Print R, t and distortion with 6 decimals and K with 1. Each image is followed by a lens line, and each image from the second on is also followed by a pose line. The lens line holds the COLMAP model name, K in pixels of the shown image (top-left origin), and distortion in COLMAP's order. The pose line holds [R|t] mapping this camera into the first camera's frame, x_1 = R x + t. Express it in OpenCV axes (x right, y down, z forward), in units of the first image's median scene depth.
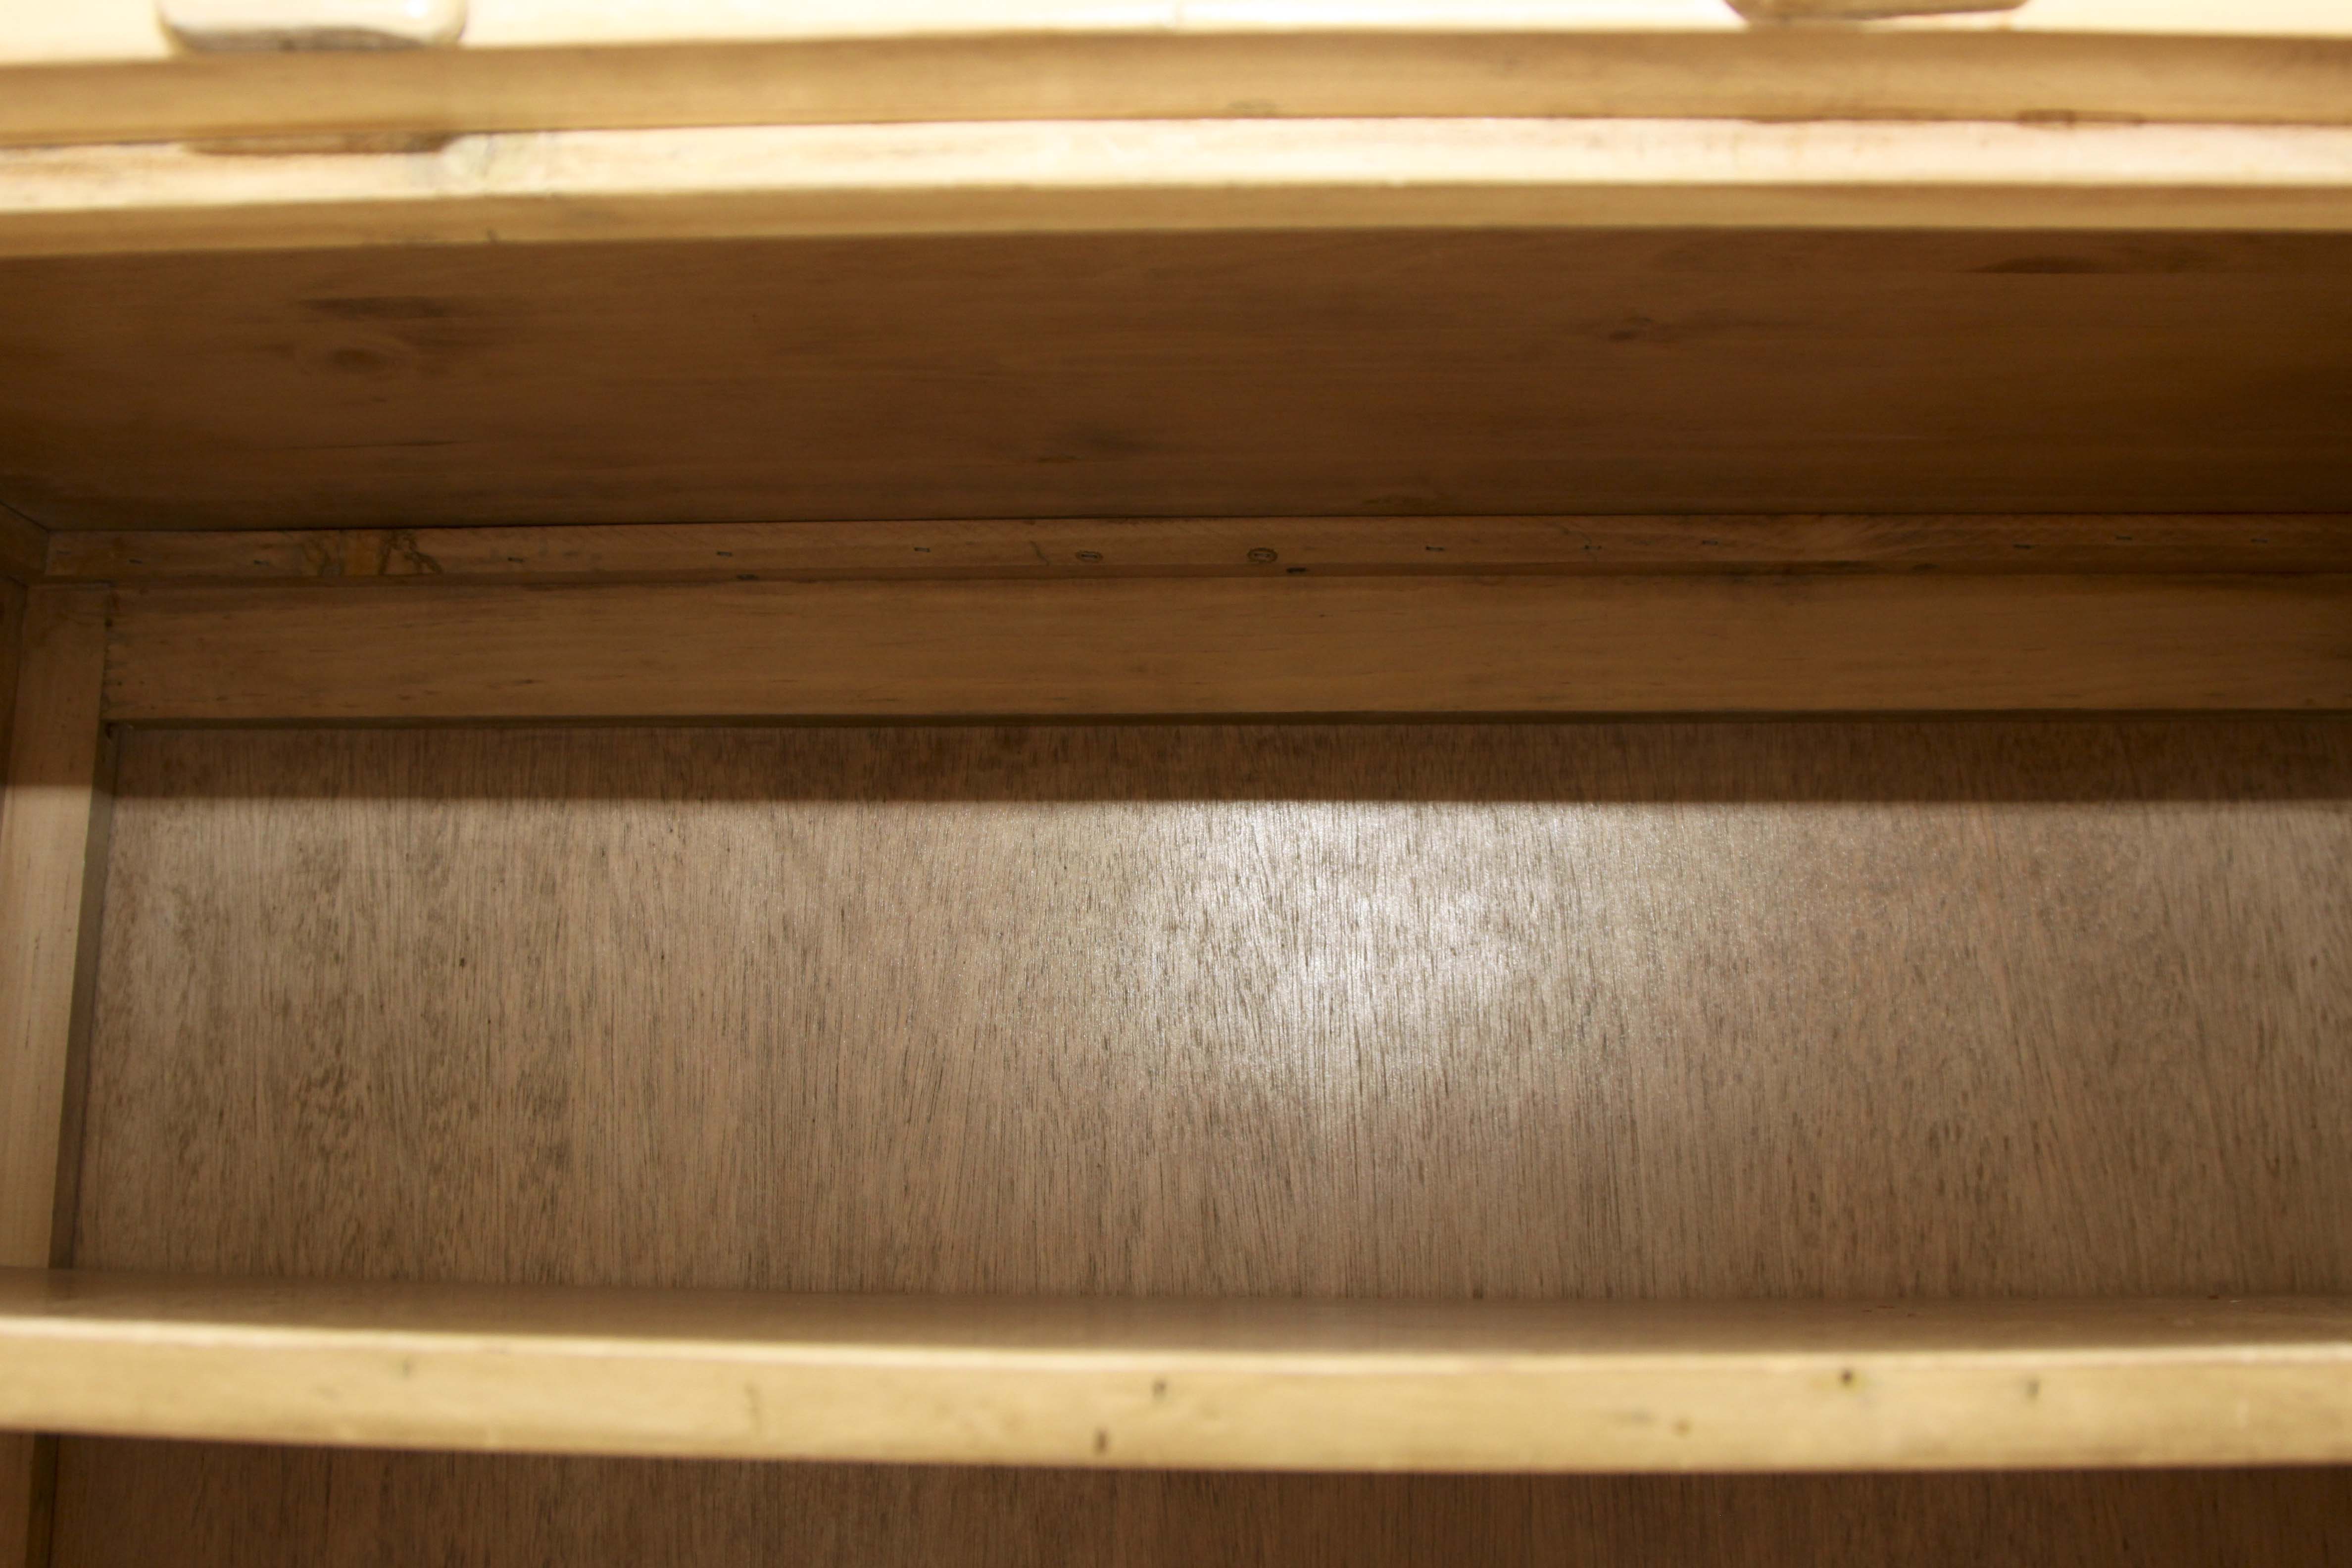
lens RADIAL K [[2521.6, 0, 1210.6], [0, 2521.6, 736.8], [0, 0, 1]] dist [-0.120597, 0.000000]
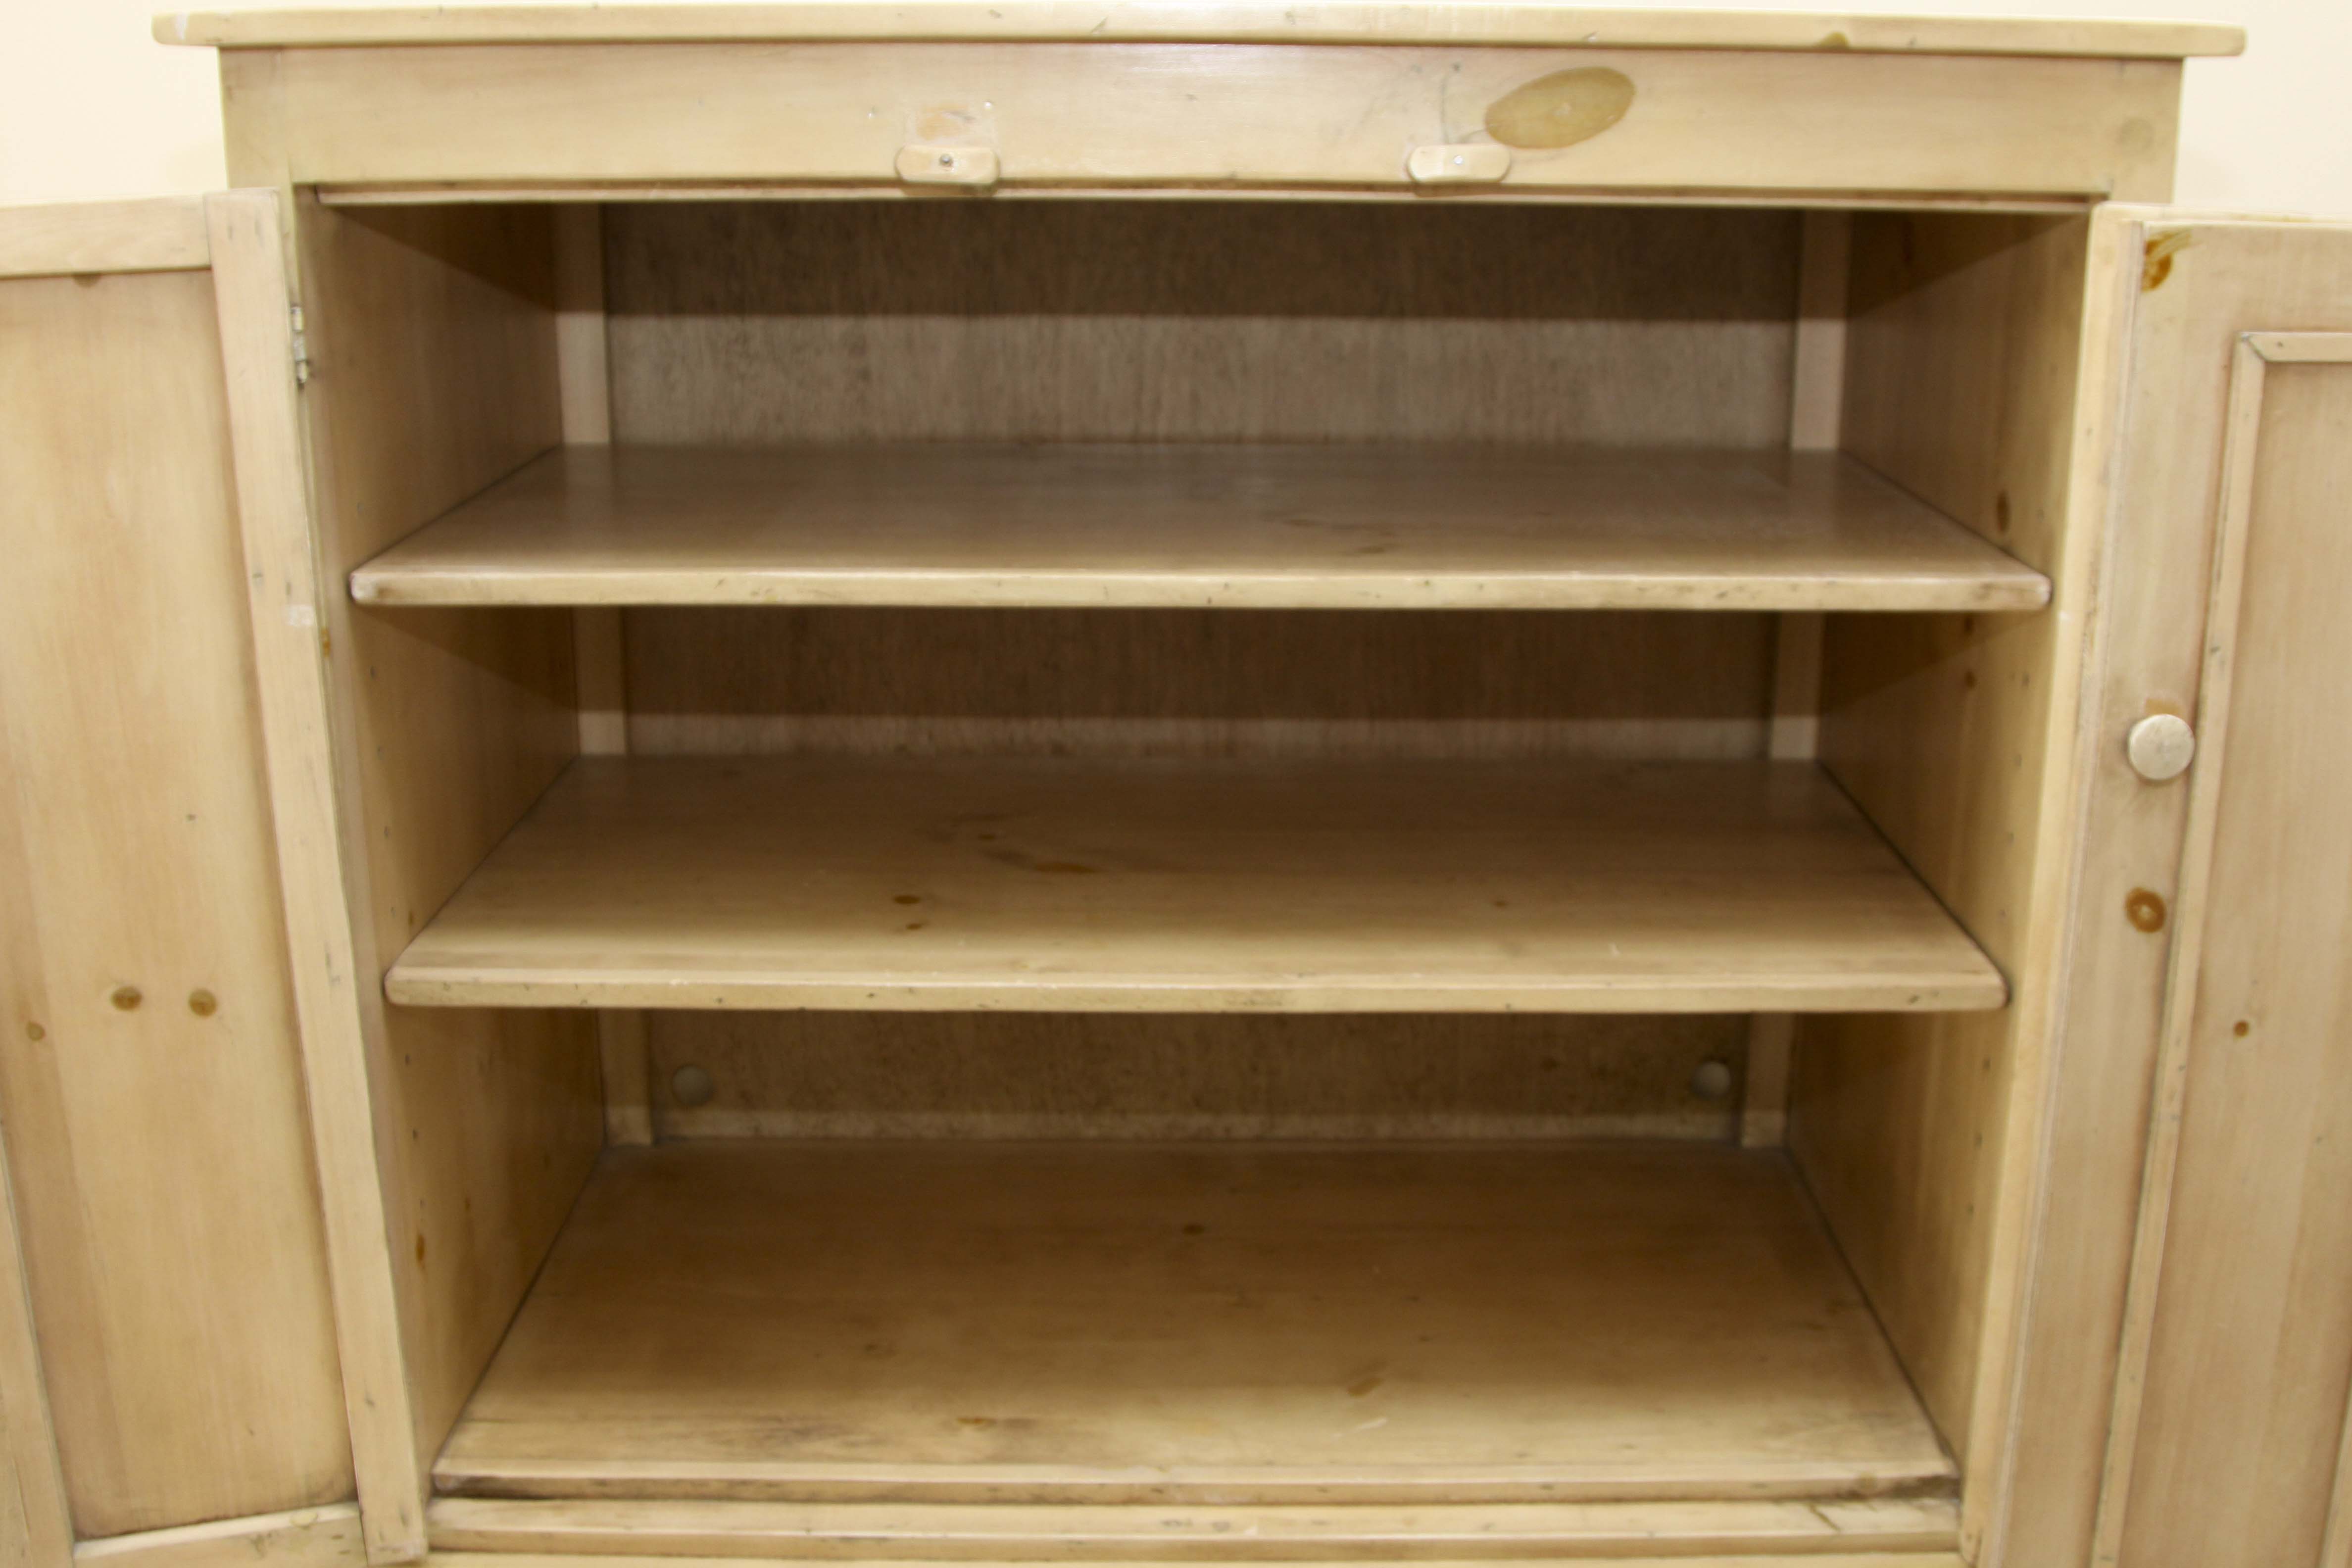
lens RADIAL K [[2521.6, 0, 1190.2], [0, 2521.6, 791.0], [0, 0, 1]] dist [-0.120597, 0.000000]
pose [[0.998972, -0.018785, 0.041244, -0.092113], [-0.002438, 0.886459, 0.462800, -0.460280], [-0.045255, -0.462425, 0.885503, -0.923847]]
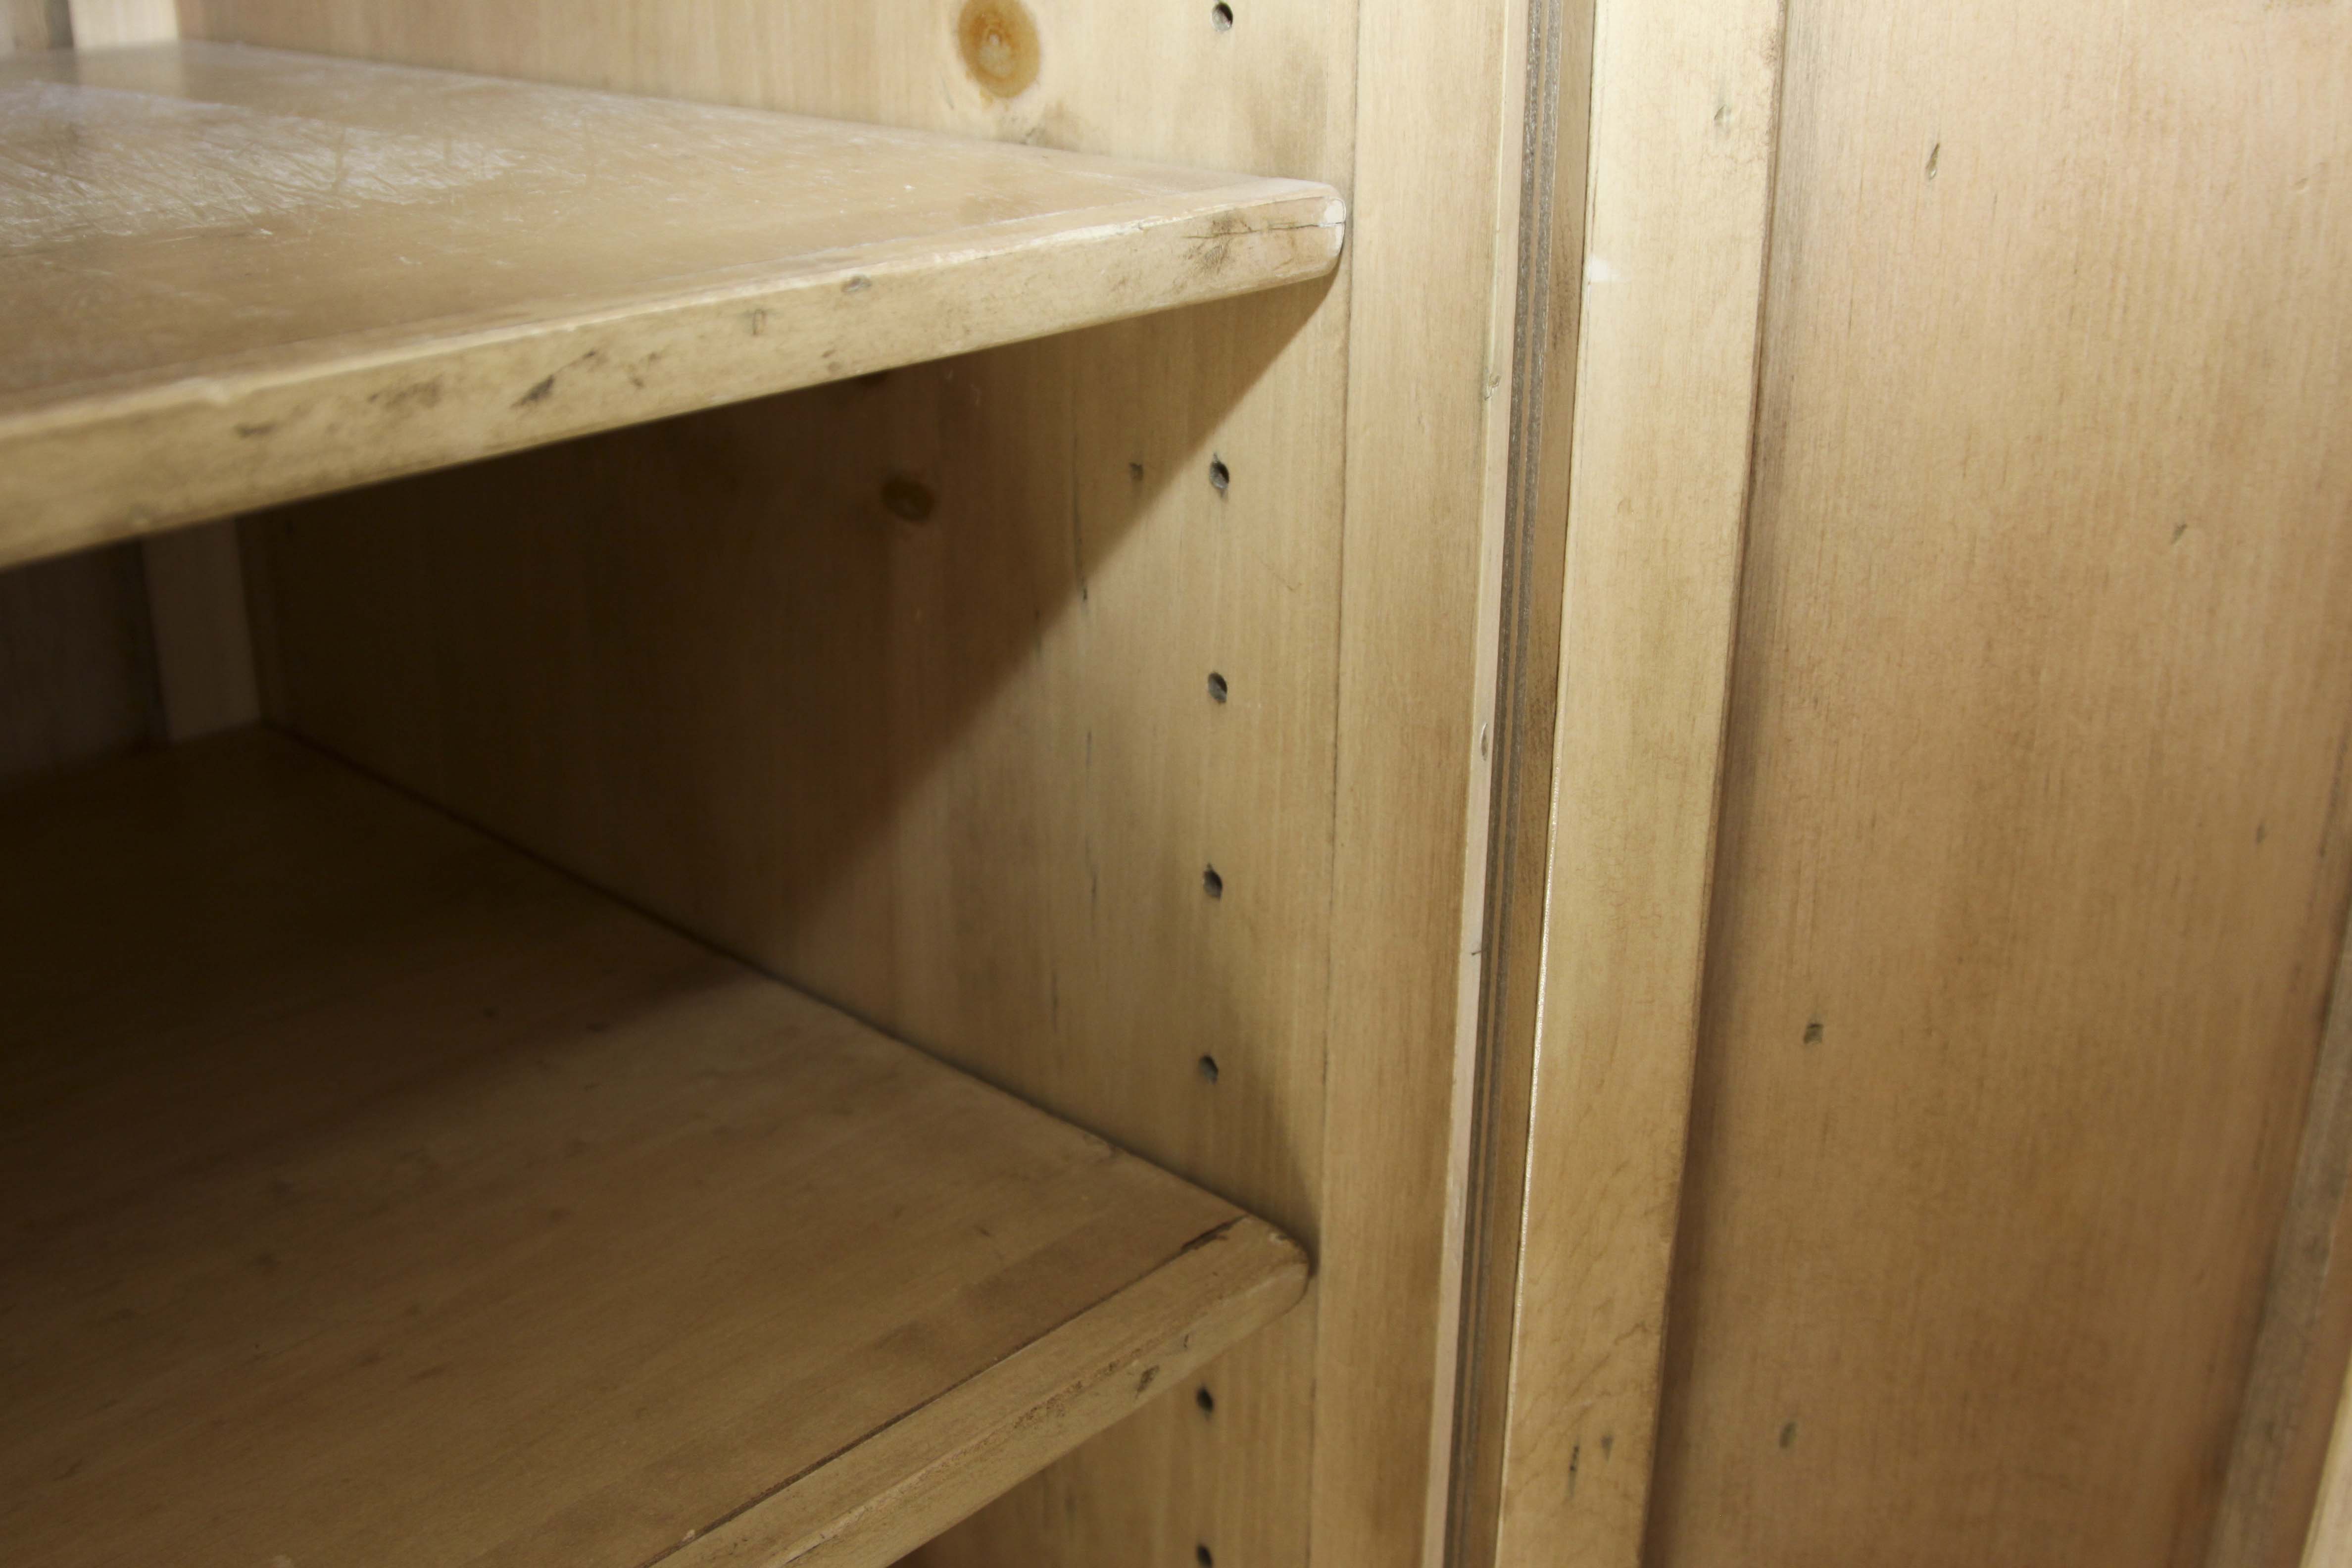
lens RADIAL K [[2521.6, 0, 1189.7], [0, 2521.6, 795.9], [0, 0, 1]] dist [-0.120597, 0.000000]
pose [[0.648651, -0.291683, 0.702974, 0.056022], [-0.153273, 0.854659, 0.496050, -0.037942], [-0.745493, -0.429511, 0.509668, 0.113665]]
